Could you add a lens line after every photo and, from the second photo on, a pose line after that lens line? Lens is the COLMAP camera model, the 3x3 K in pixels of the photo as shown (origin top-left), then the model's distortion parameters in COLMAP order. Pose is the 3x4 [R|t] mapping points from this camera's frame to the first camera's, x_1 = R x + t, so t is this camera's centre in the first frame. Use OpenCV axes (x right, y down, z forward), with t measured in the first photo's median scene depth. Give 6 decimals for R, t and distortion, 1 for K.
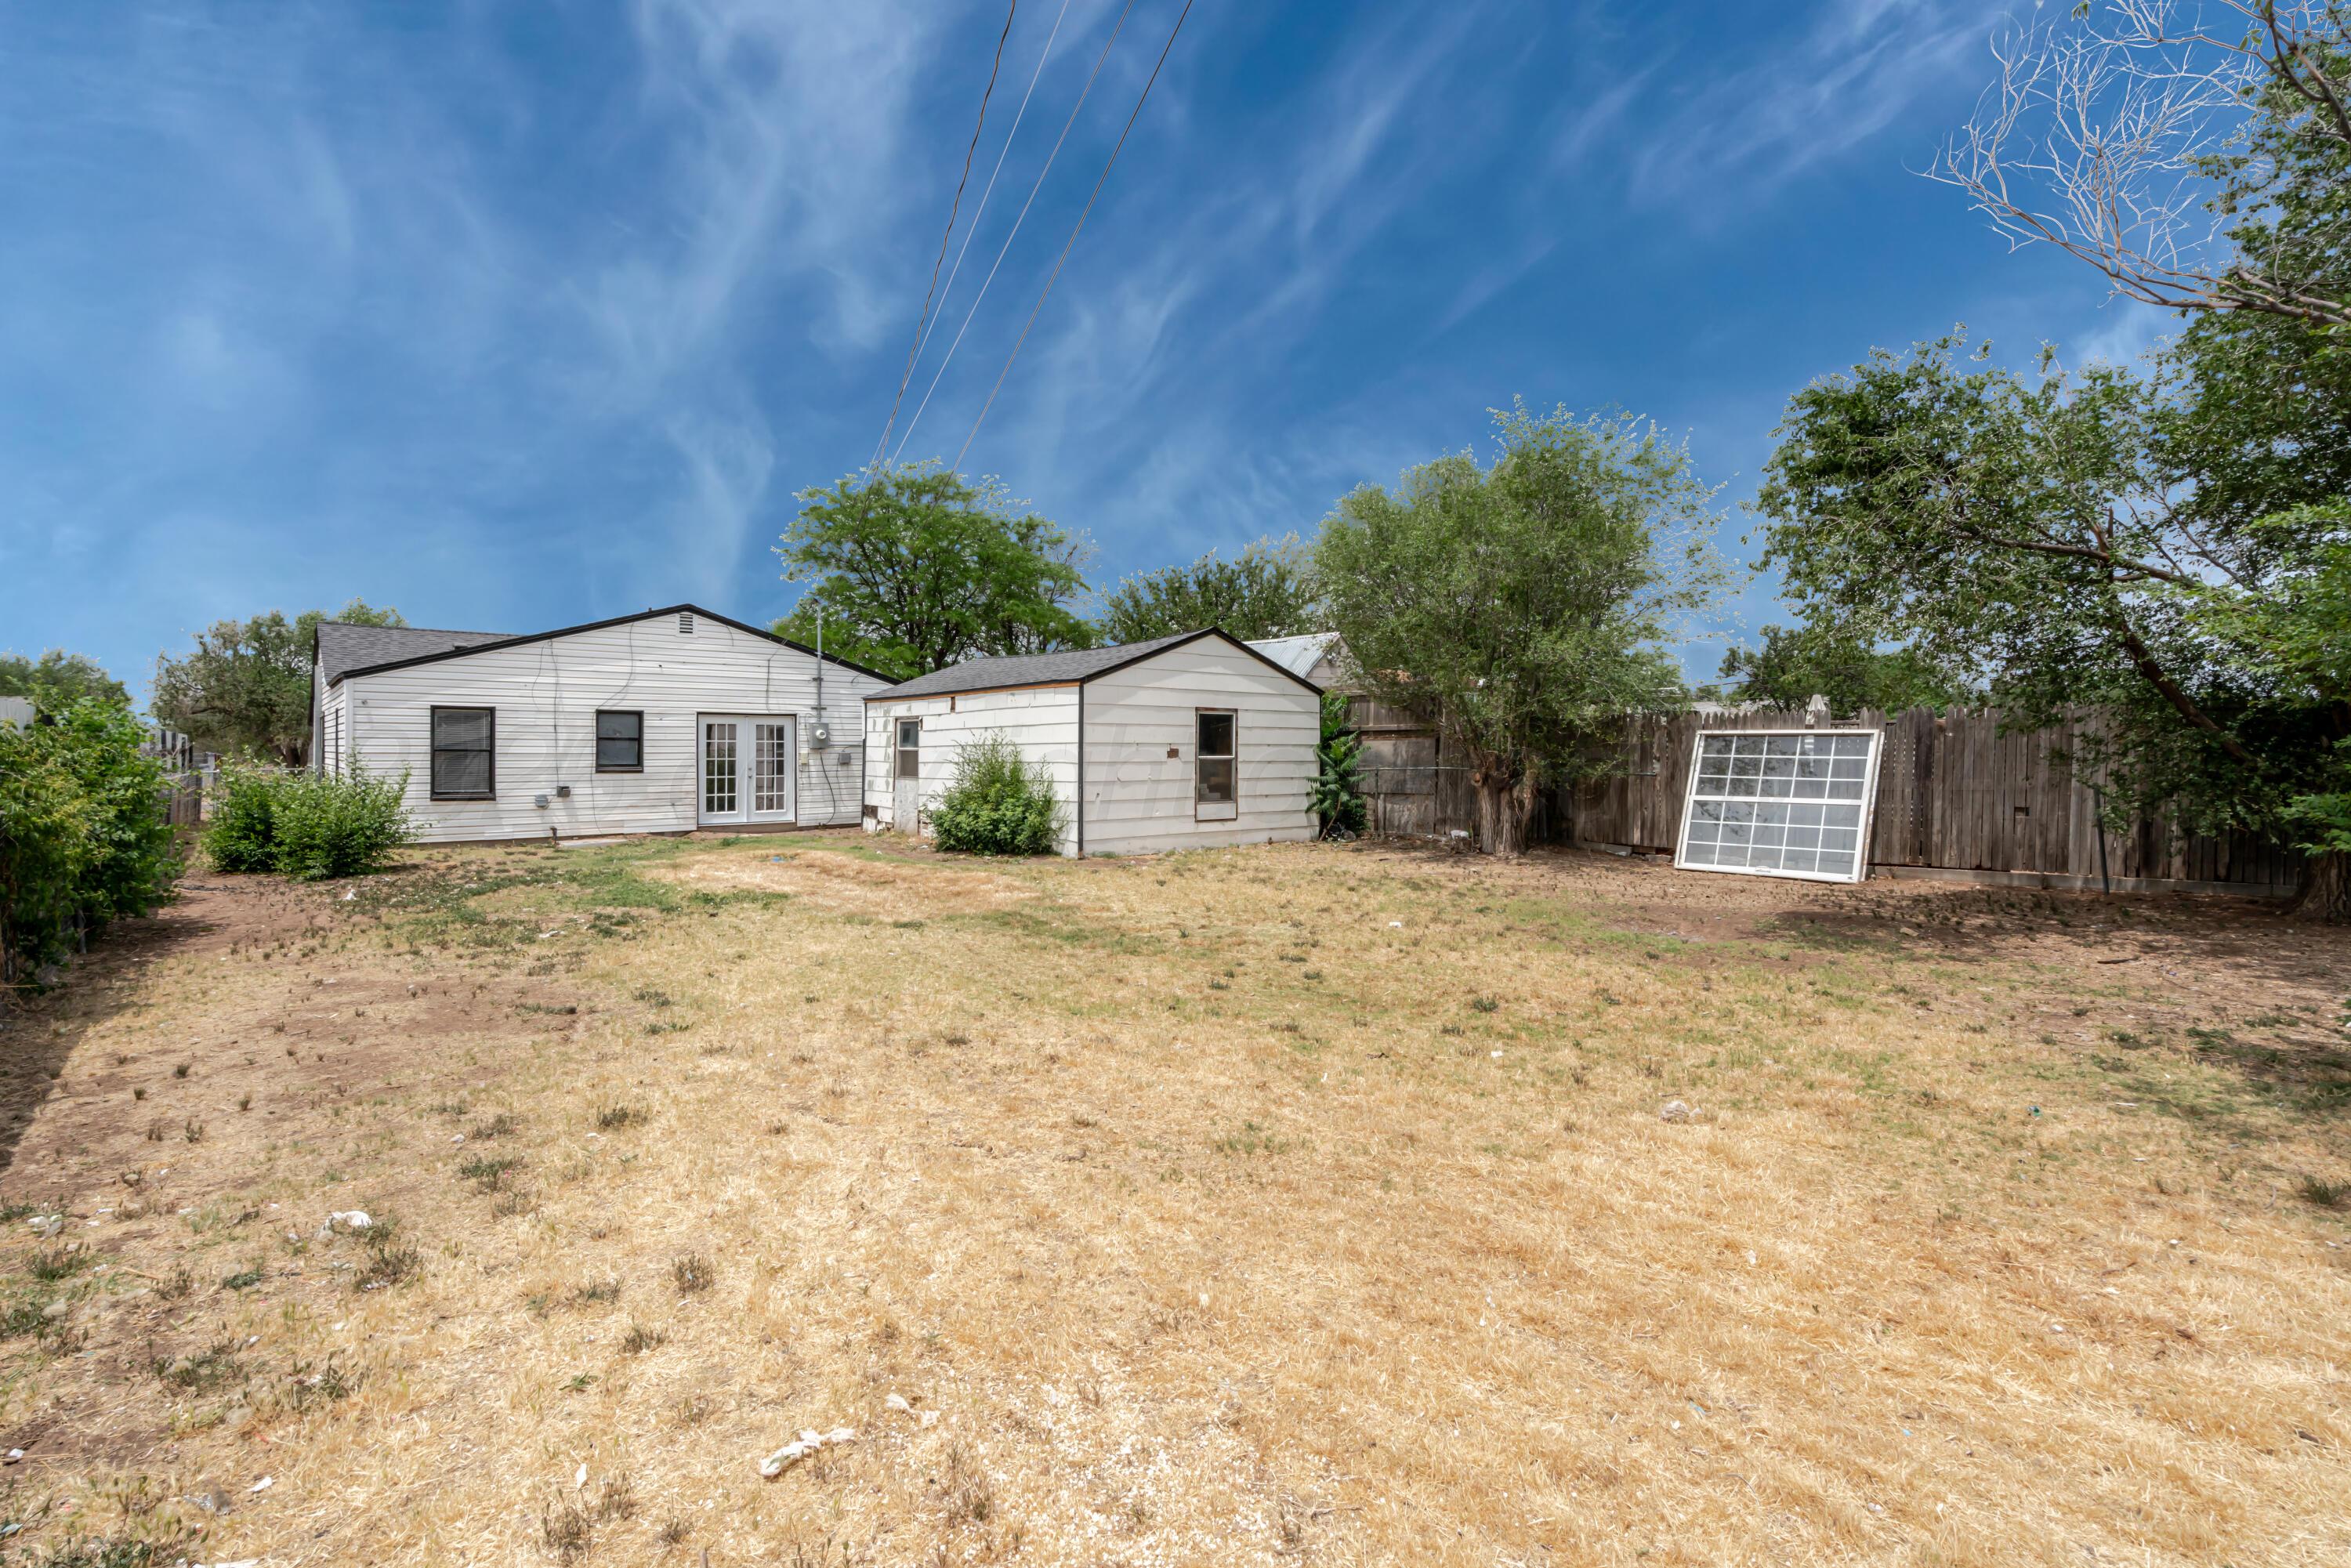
lens RADIAL K [[1070.0, 0, 1139.9], [0, 1070.0, 762.4], [0, 0, 1]] dist [-0.004573, 0.002900]
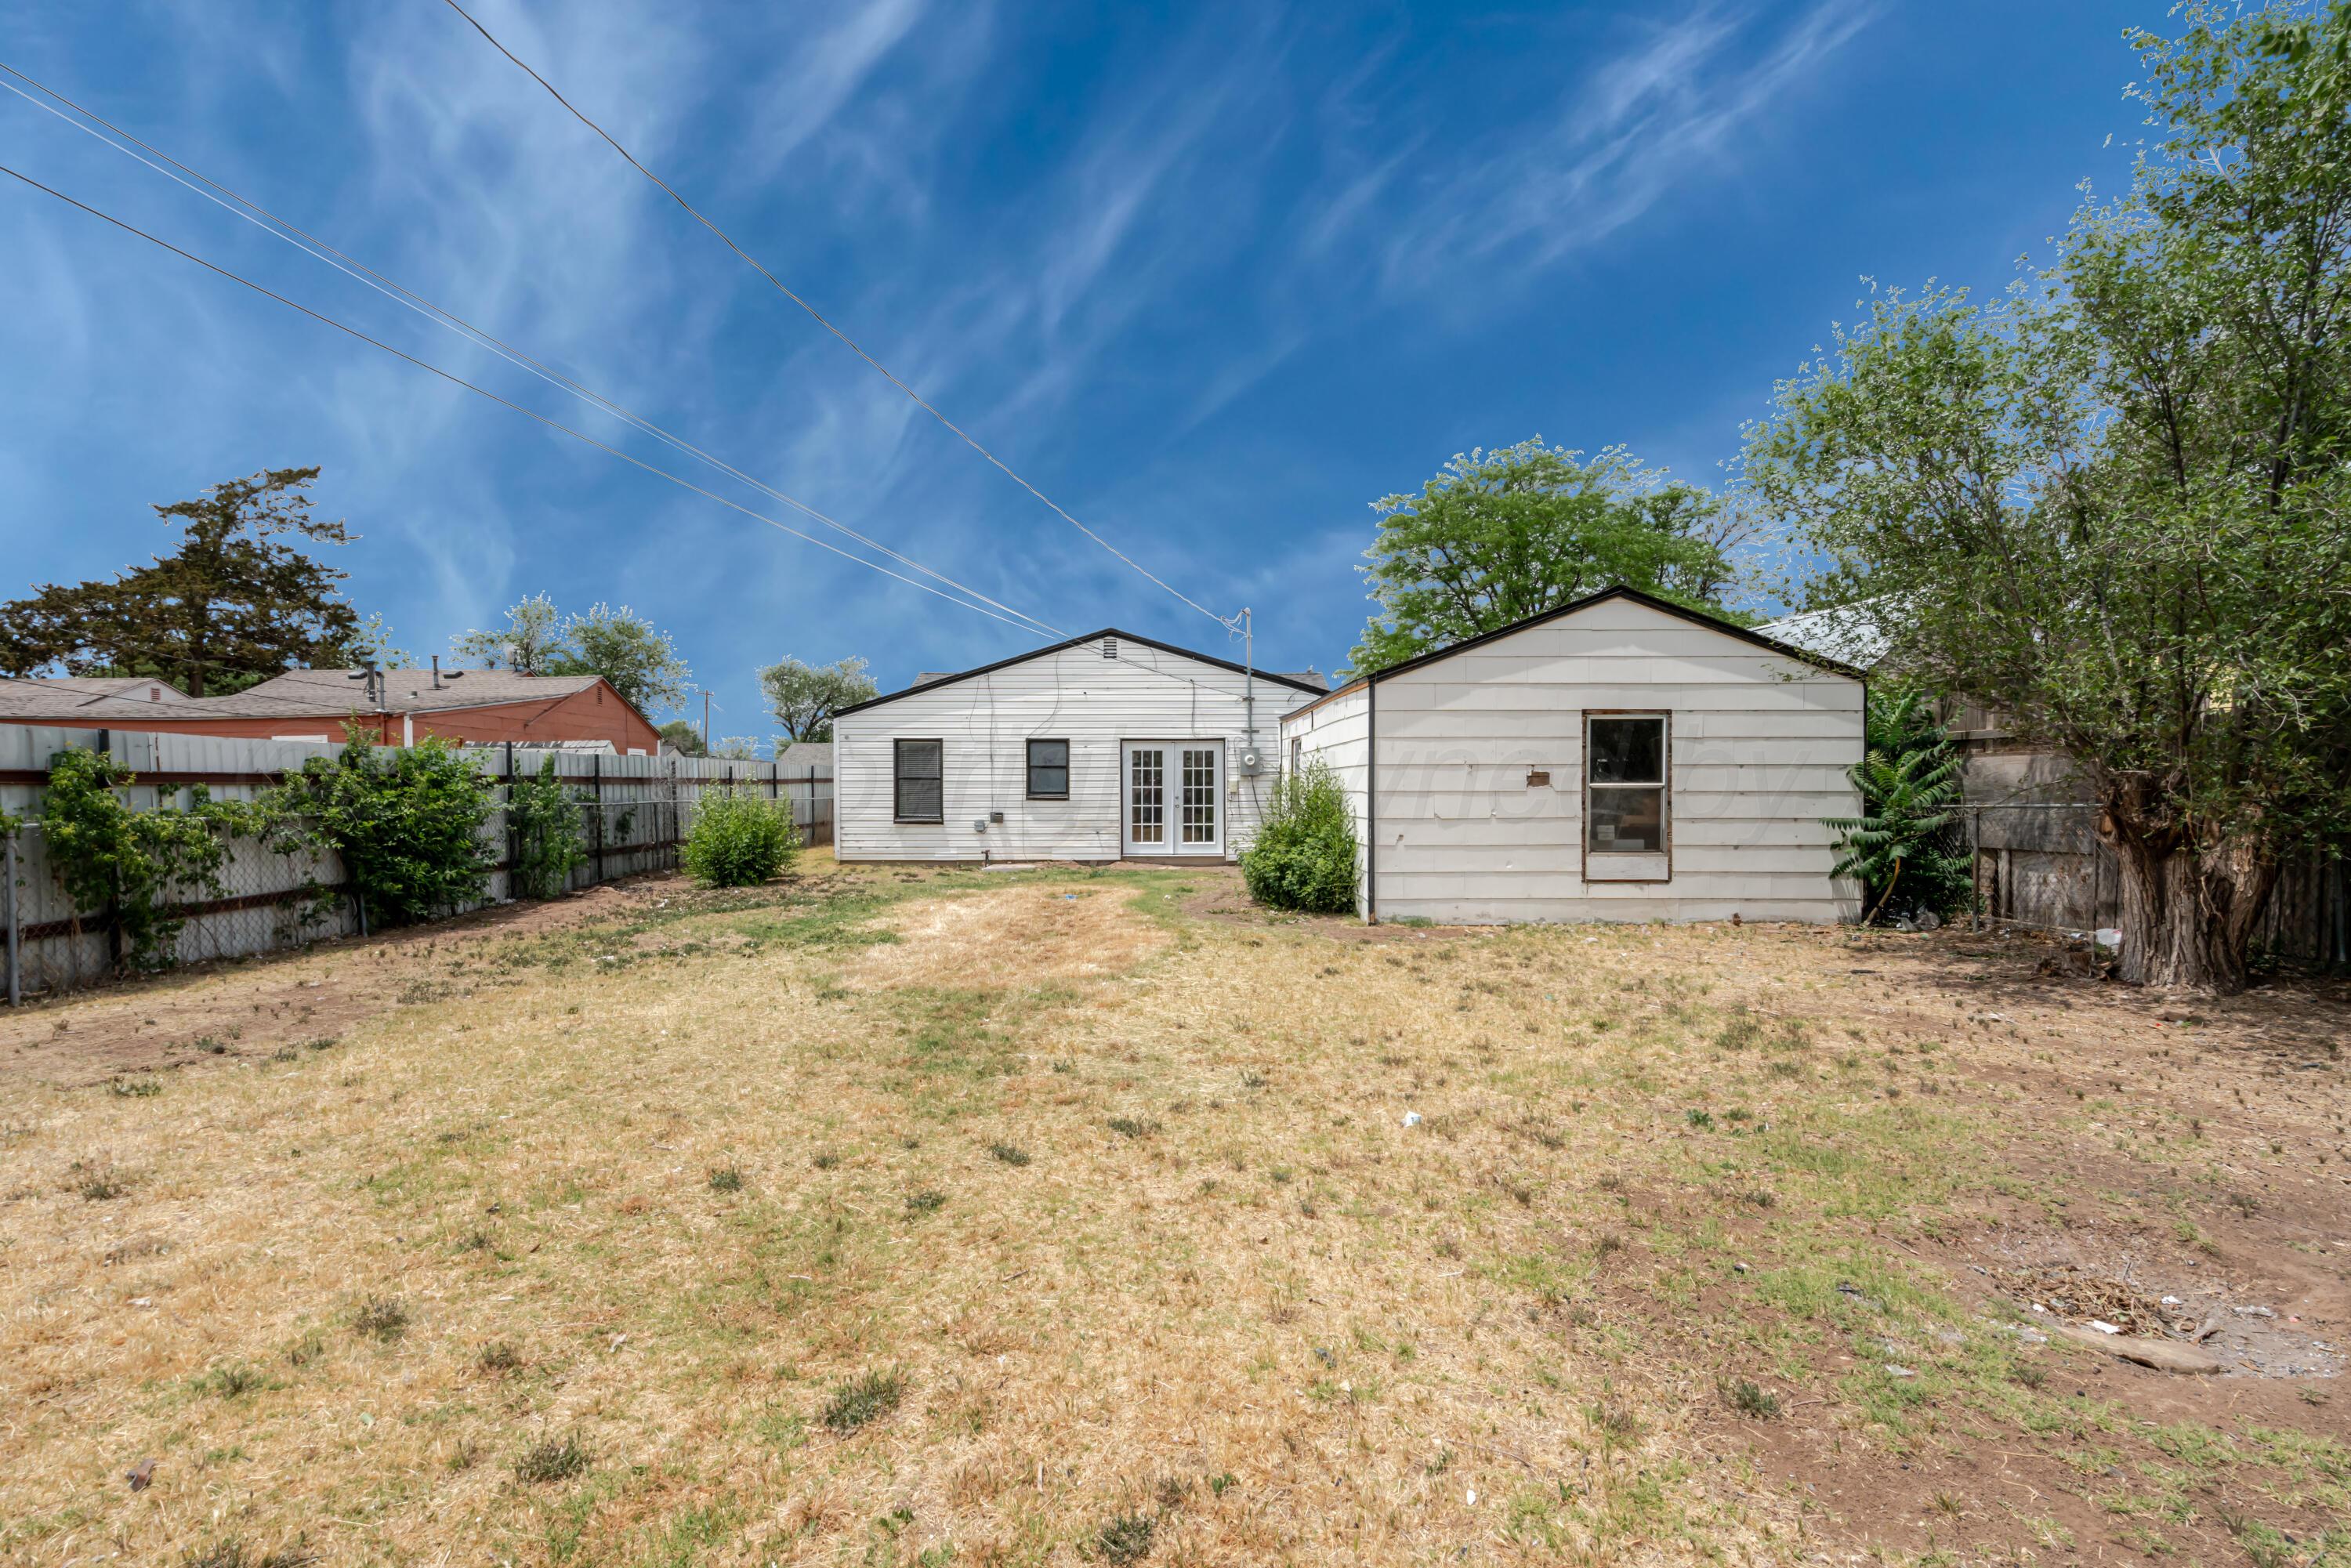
lens RADIAL K [[1070.0, 0, 1176.2], [0, 1070.0, 784.1], [0, 0, 1]] dist [-0.004573, 0.002900]
pose [[0.764025, -0.000110, -0.645186, 0.262629], [-0.004952, 0.999970, -0.006035, -0.000019], [0.645167, 0.007806, 0.764001, 0.298316]]
